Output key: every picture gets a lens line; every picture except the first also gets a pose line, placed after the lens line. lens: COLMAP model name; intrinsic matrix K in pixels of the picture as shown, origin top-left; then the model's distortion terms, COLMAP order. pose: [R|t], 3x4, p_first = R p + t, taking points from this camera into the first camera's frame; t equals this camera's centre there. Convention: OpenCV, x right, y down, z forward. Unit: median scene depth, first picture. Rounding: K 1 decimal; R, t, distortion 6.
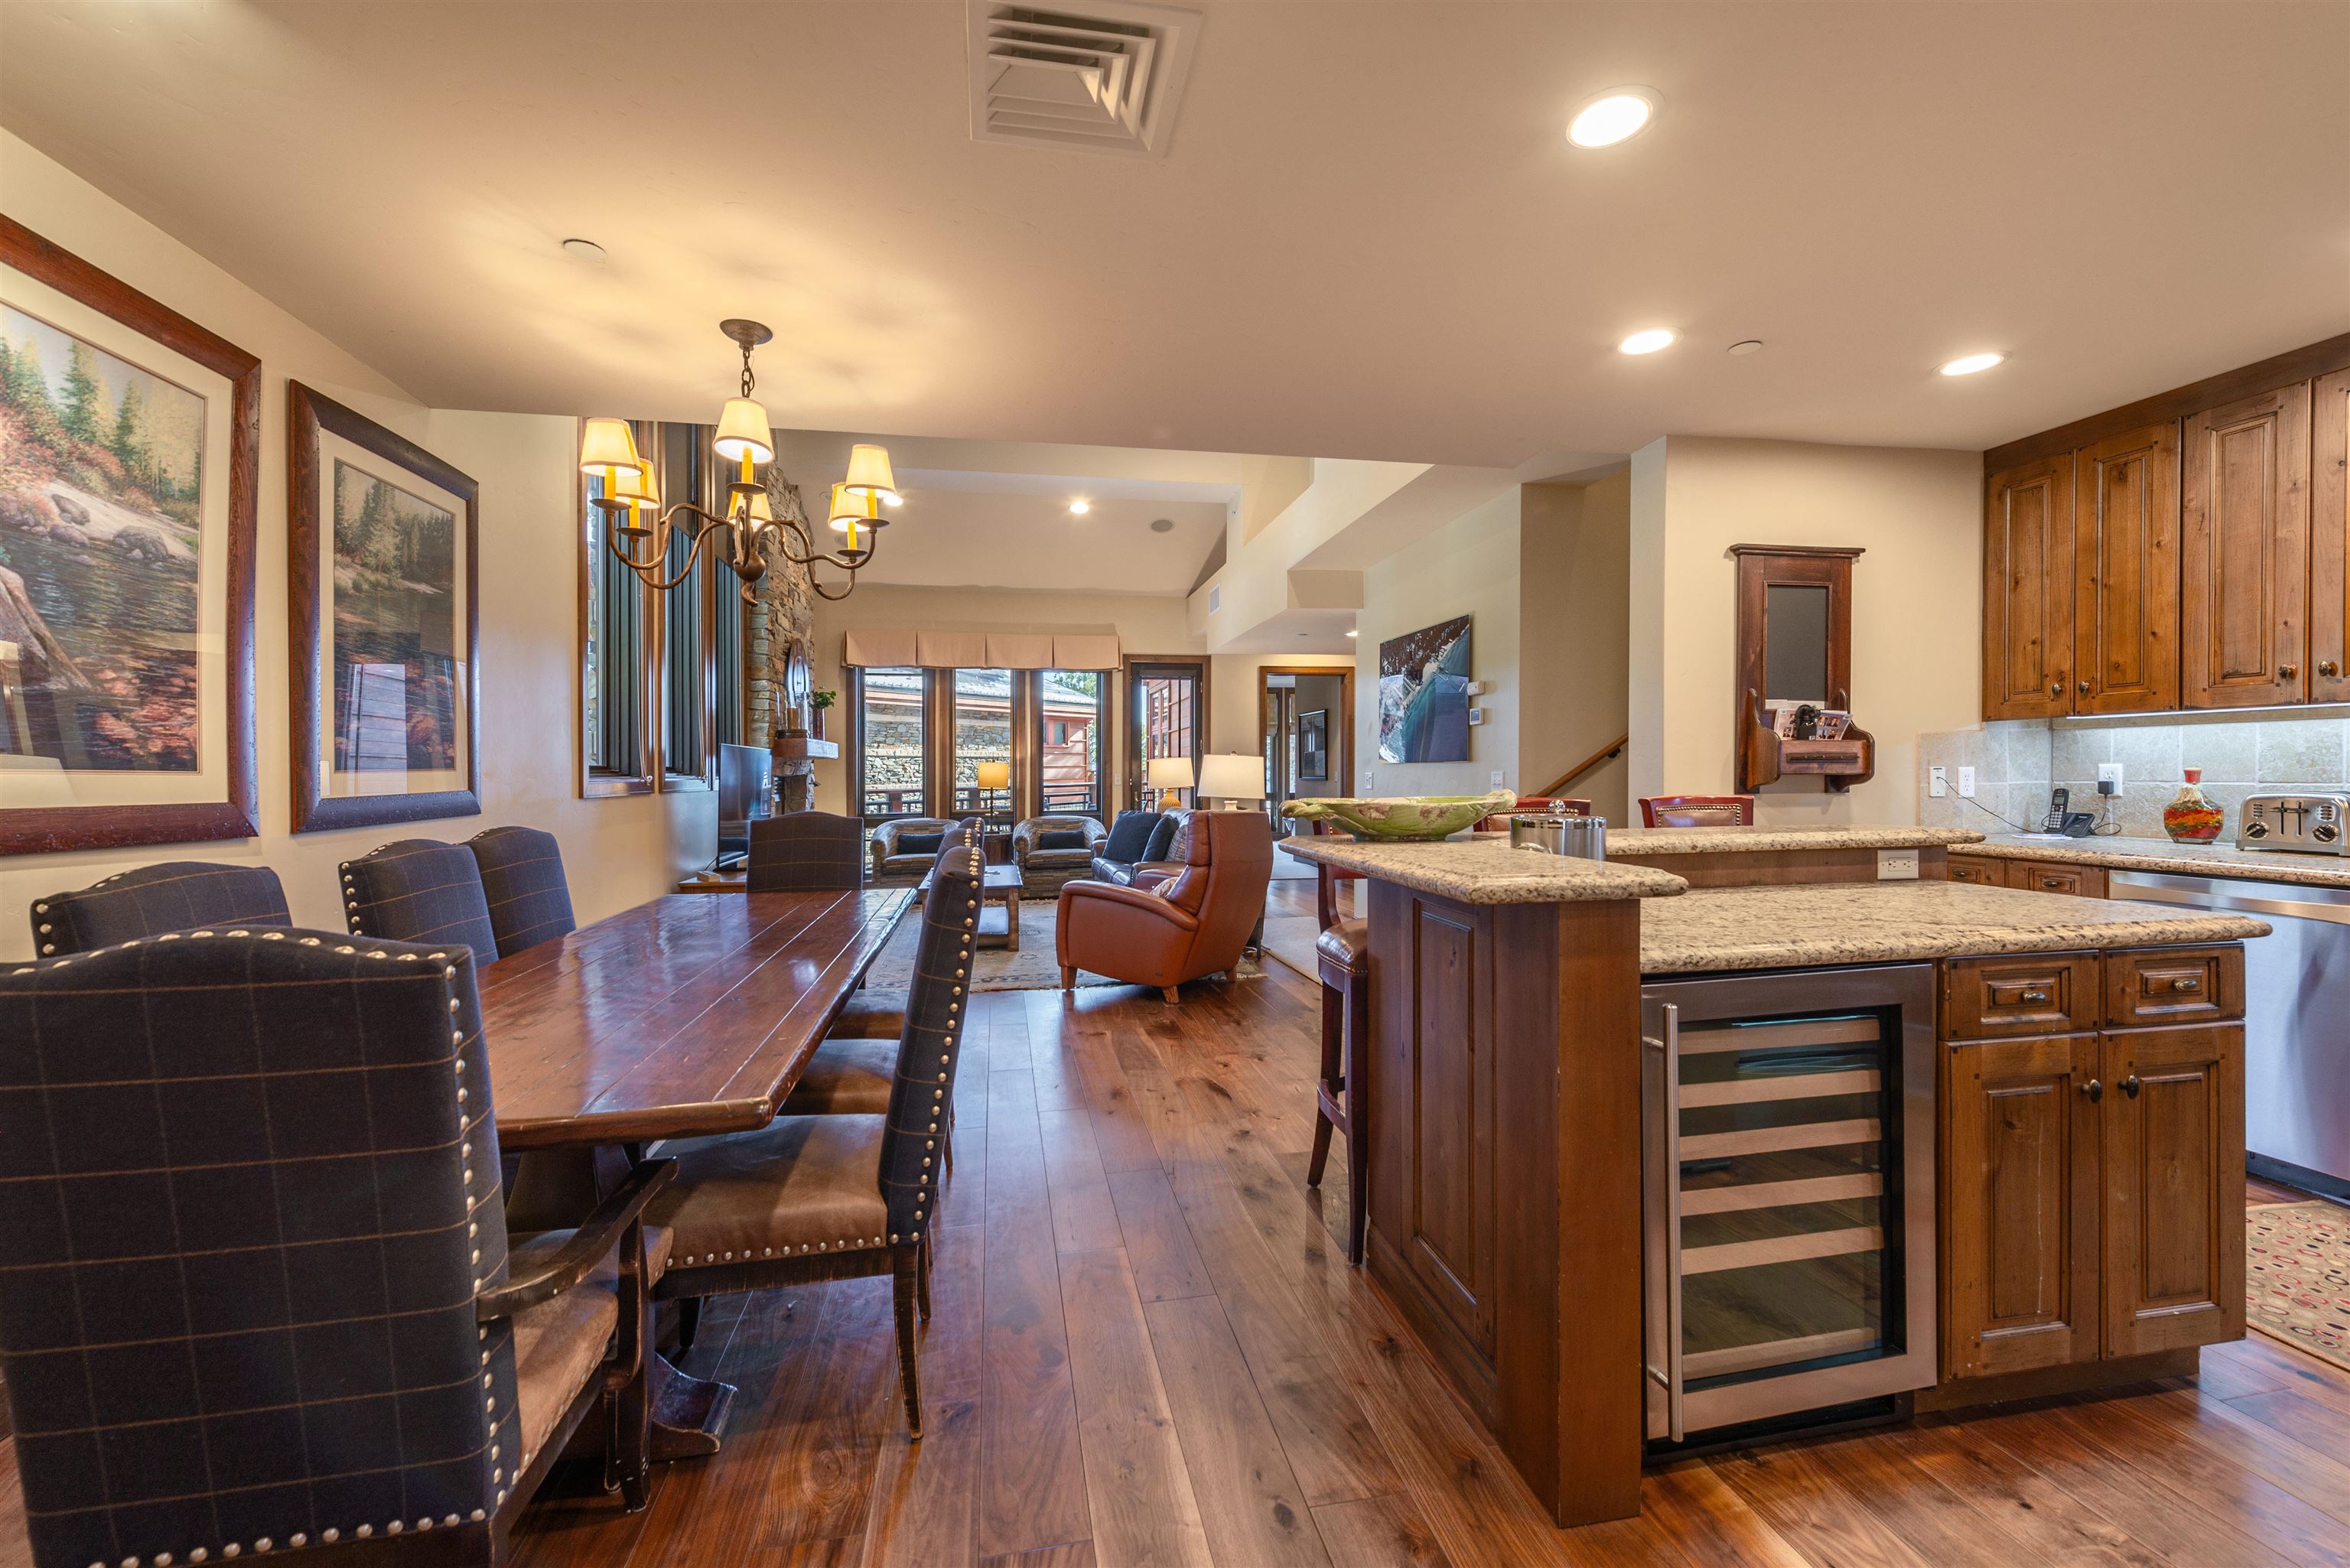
lens RADIAL K [[938.0, 0, 1170.2], [0, 938.0, 770.7], [0, 0, 1]] dist [0.001123, 0.000004]
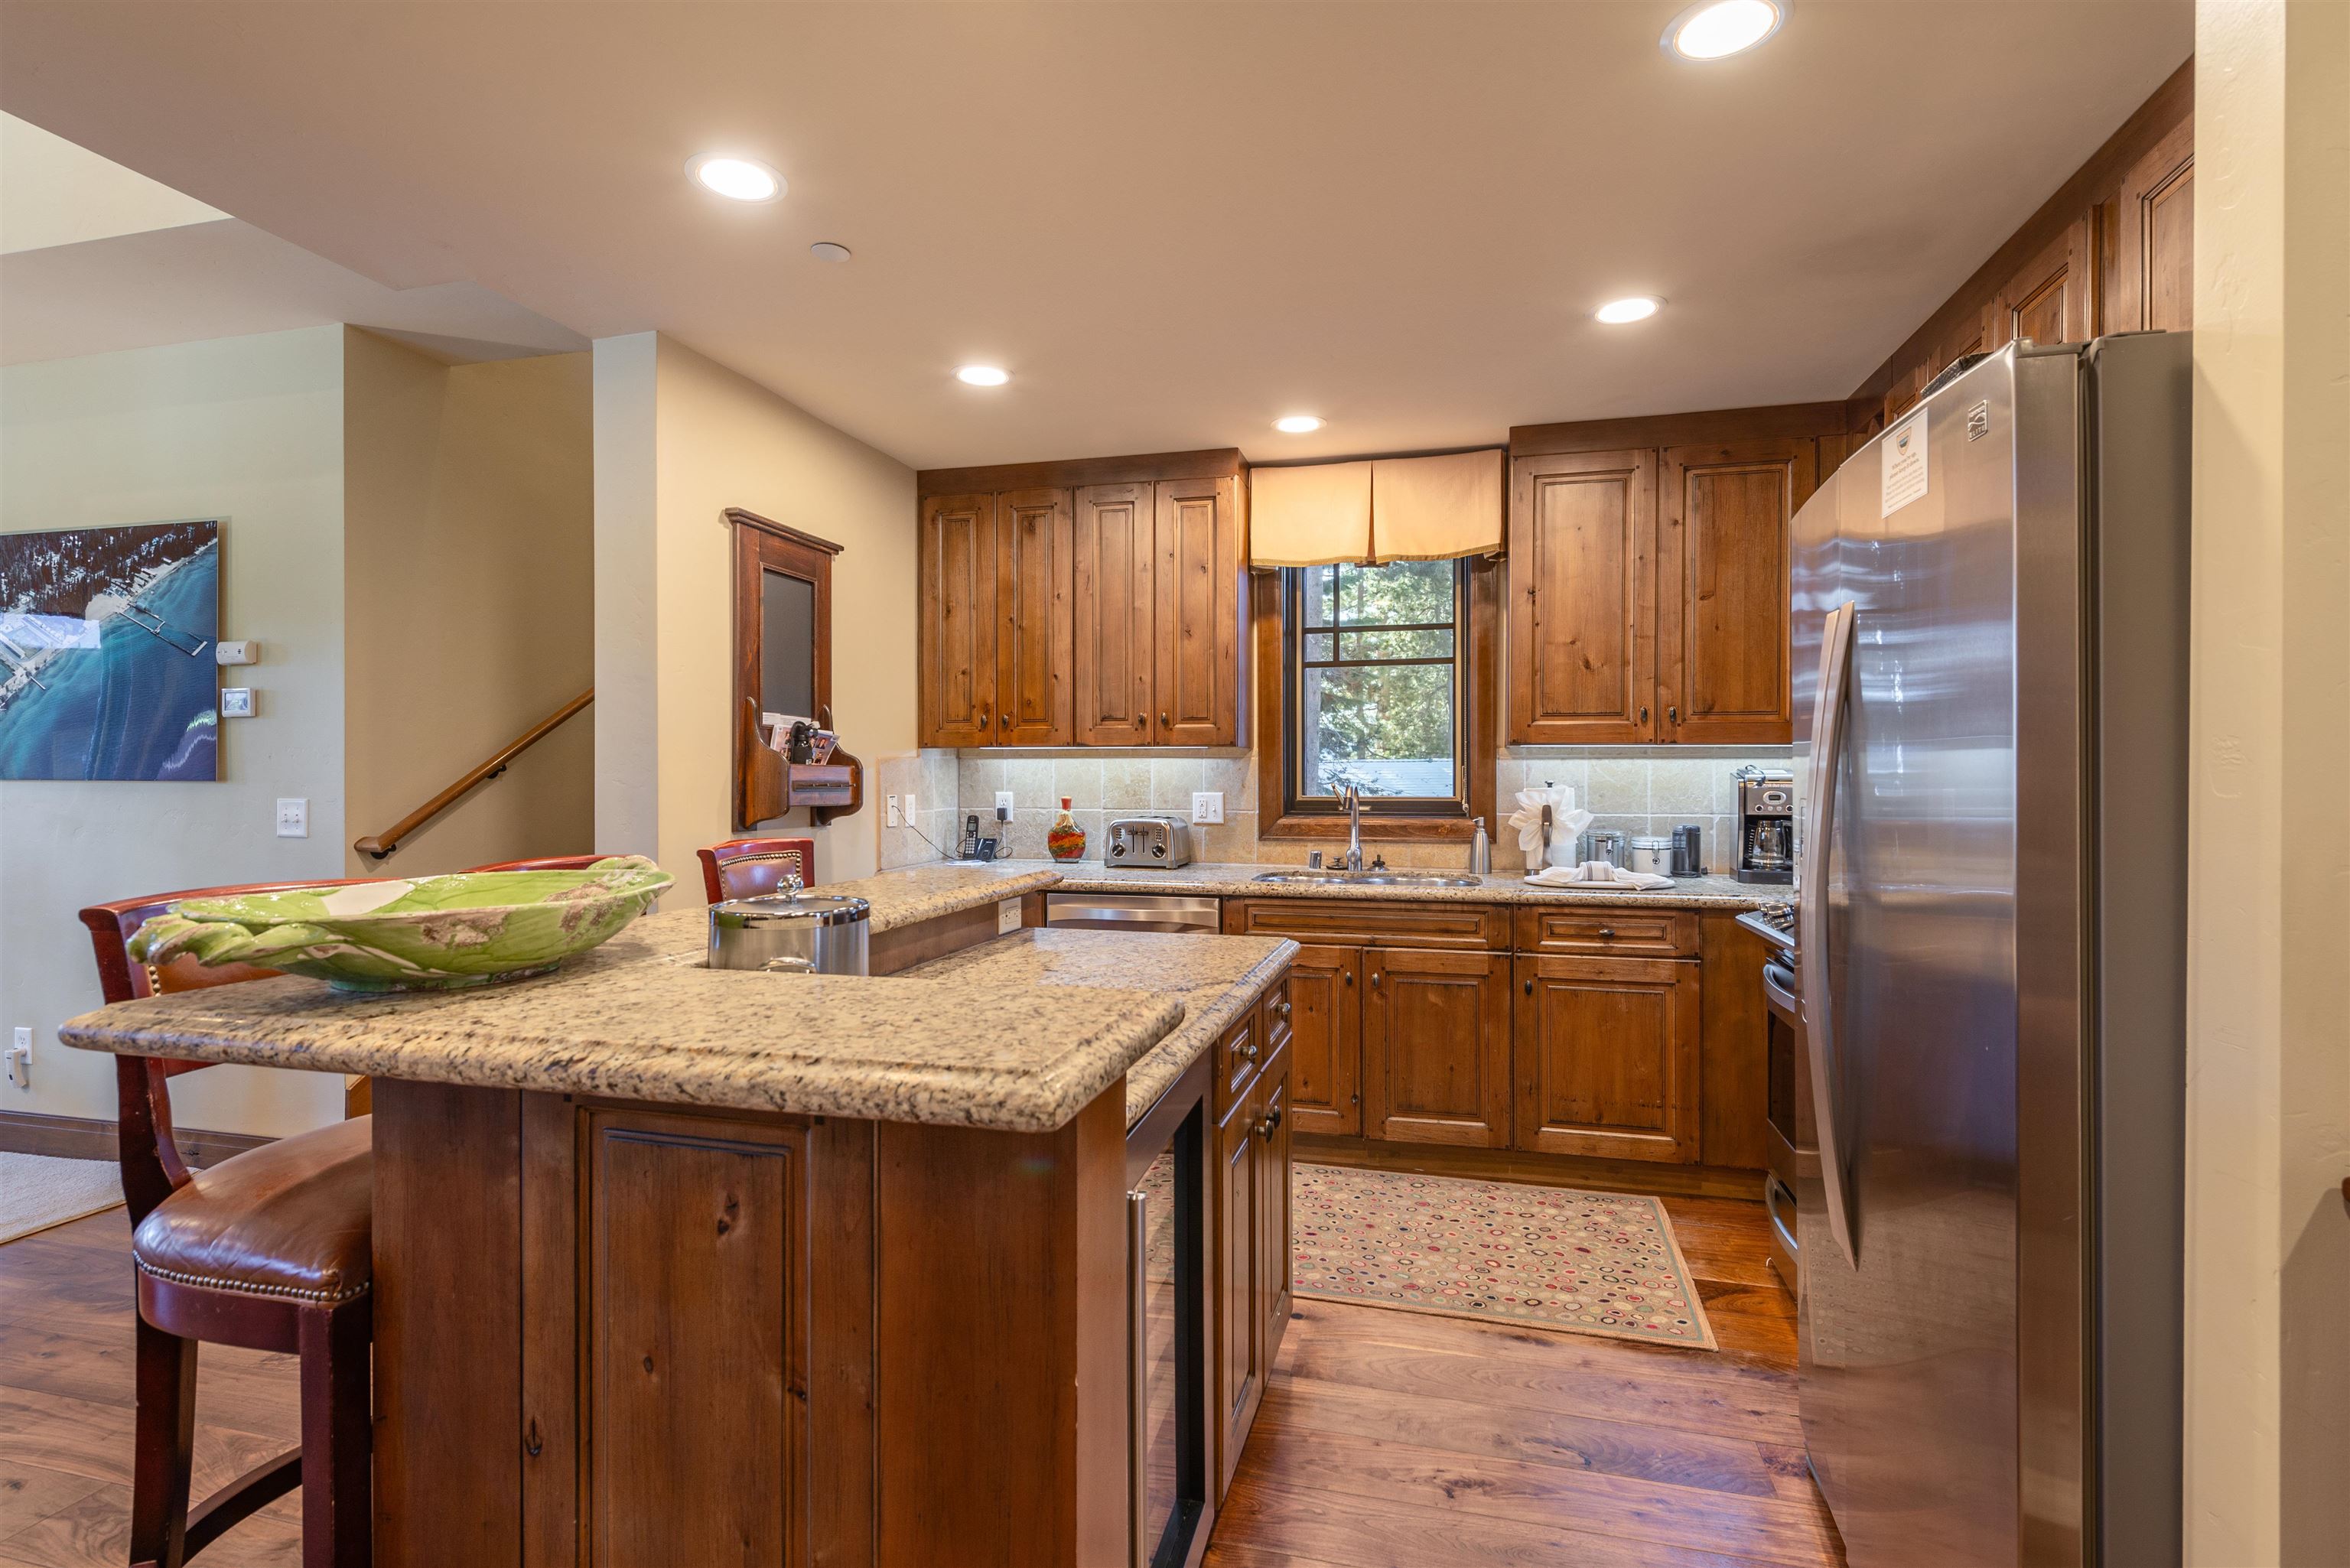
lens RADIAL K [[1099.1, 0, 1179.9], [0, 1099.1, 800.5], [0, 0, 1]] dist [0.004357, -0.000376]
pose [[0.419438, -0.008879, 0.907741, -0.062035], [-0.006259, 0.999900, 0.012672, -0.014496], [-0.907763, -0.010997, 0.419340, 0.280410]]
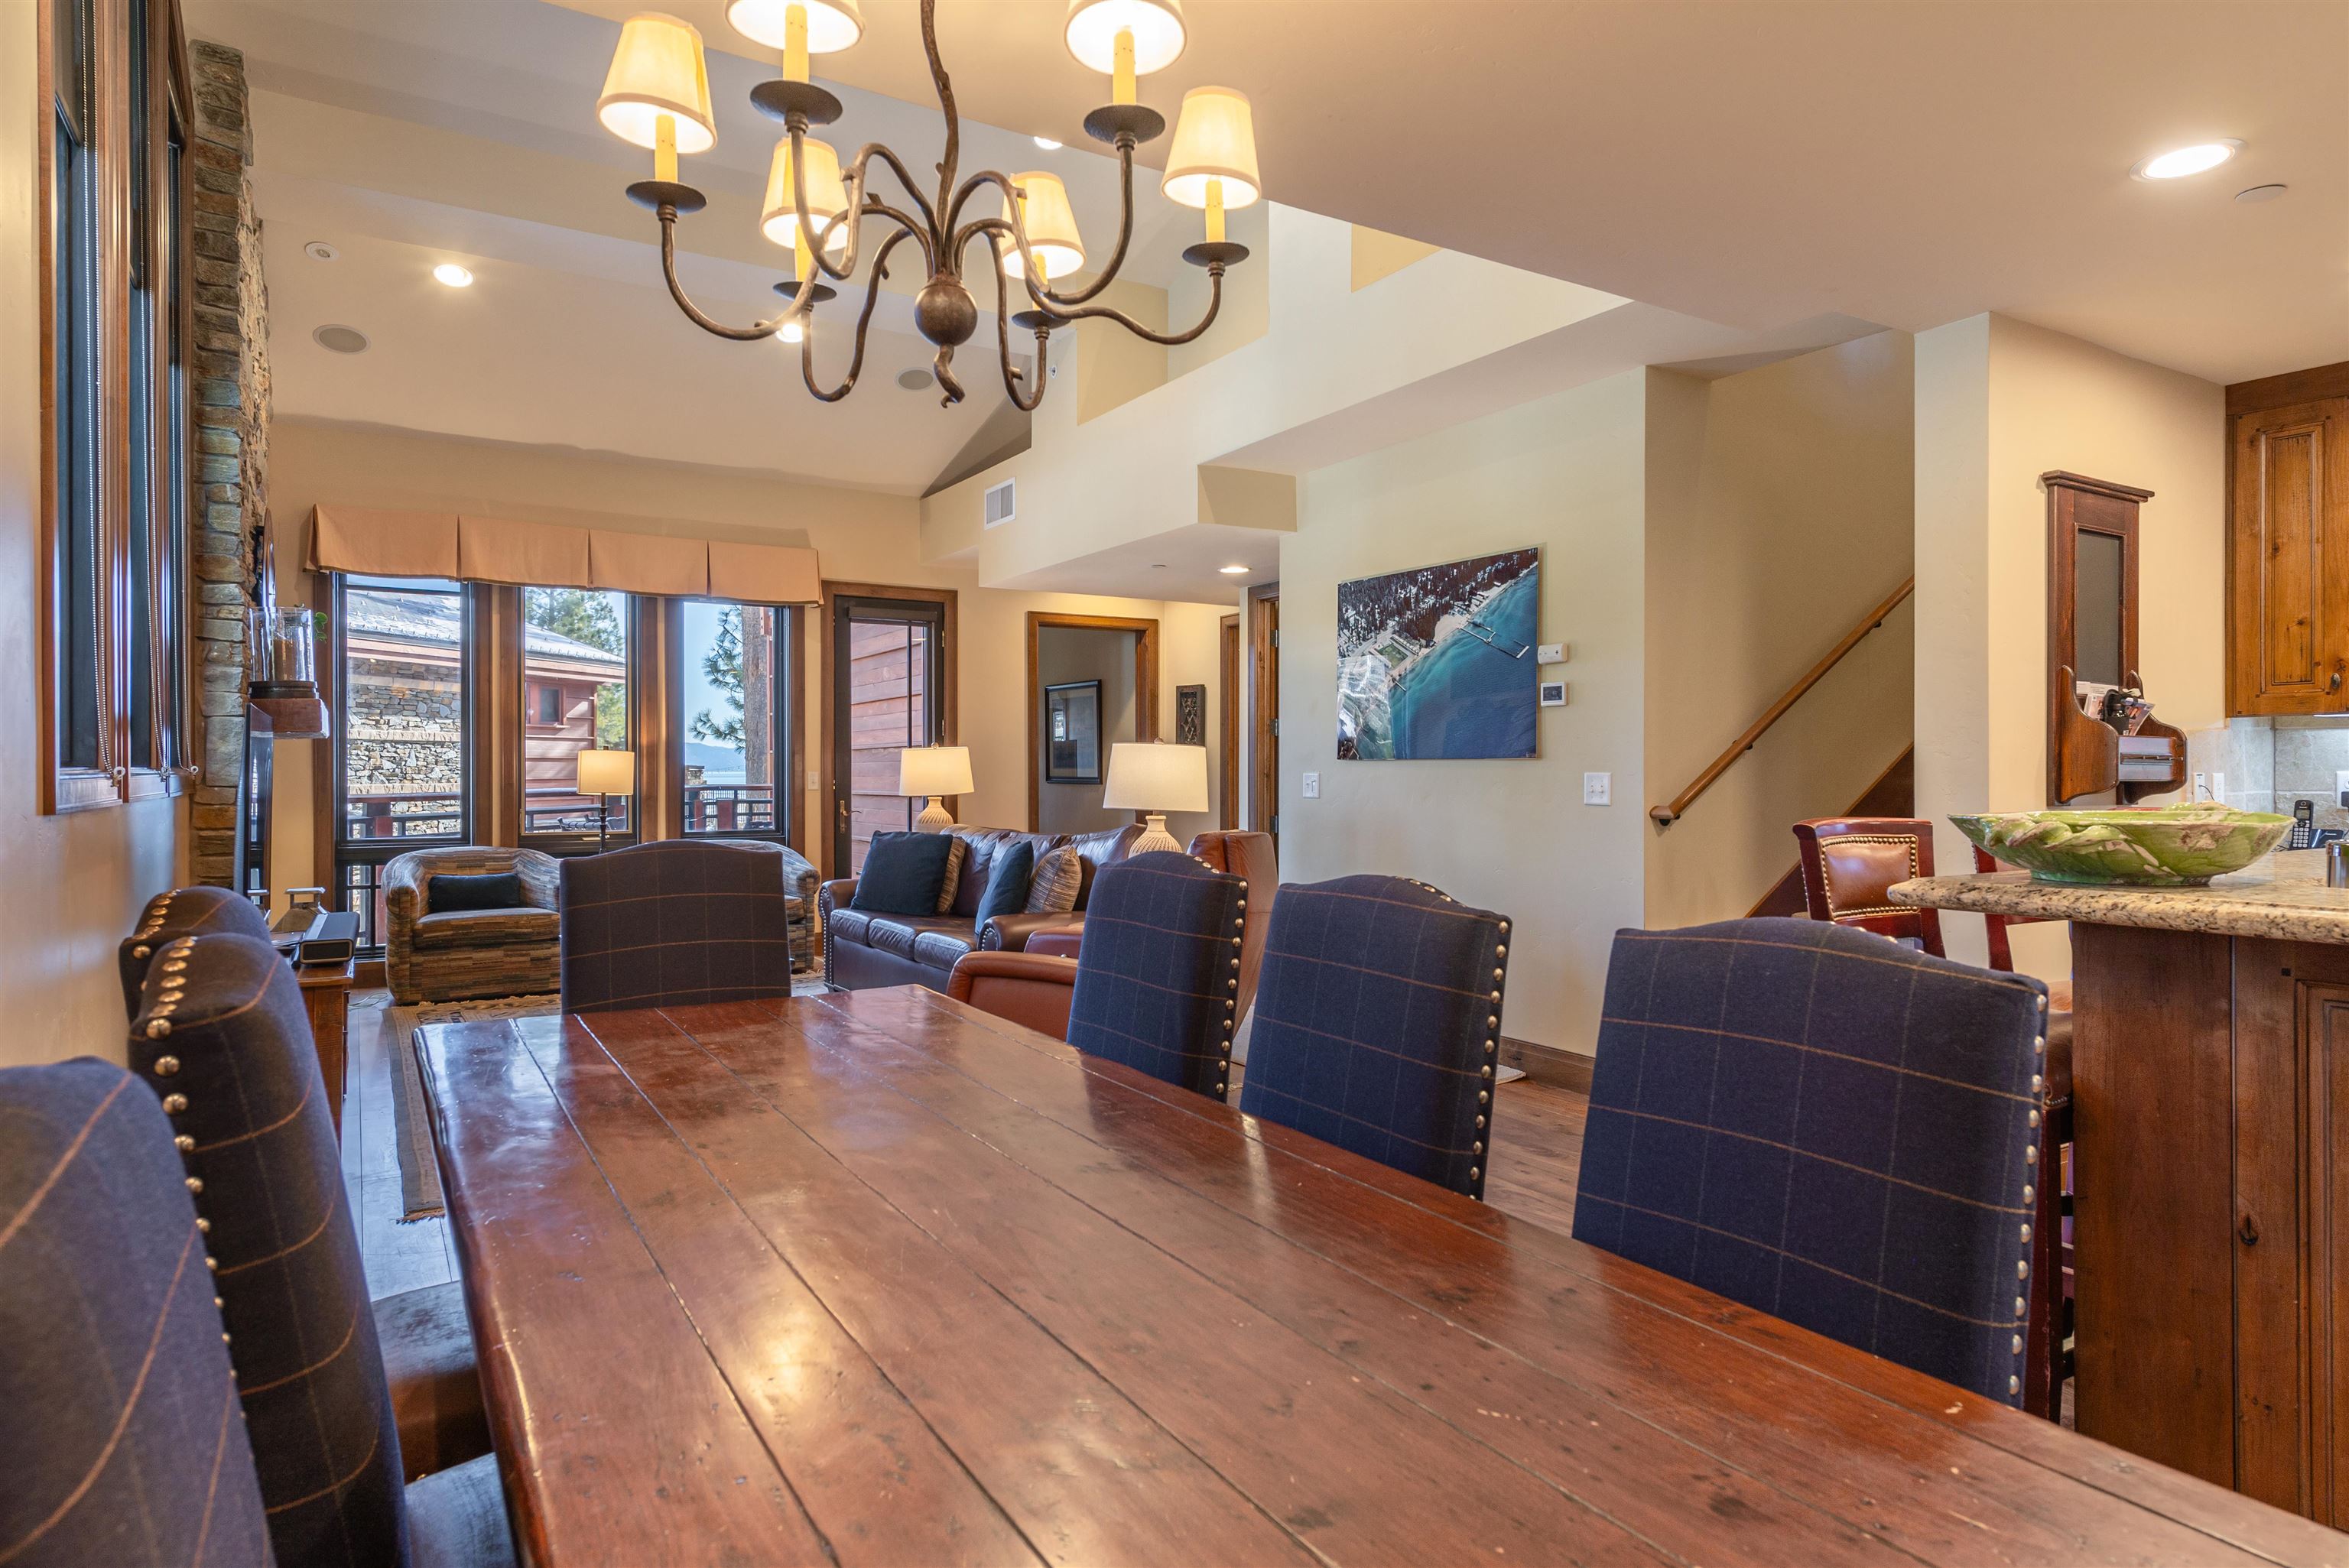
lens RADIAL K [[1324.4, 0, 1176.1], [0, 1324.4, 779.1], [0, 0, 1]] dist [0.008427, -0.002414]
pose [[0.932475, 0.008182, 0.361143, -0.412735], [-0.010260, 0.999940, 0.003838, 0.006124], [-0.361090, -0.007284, 0.932503, 0.259641]]
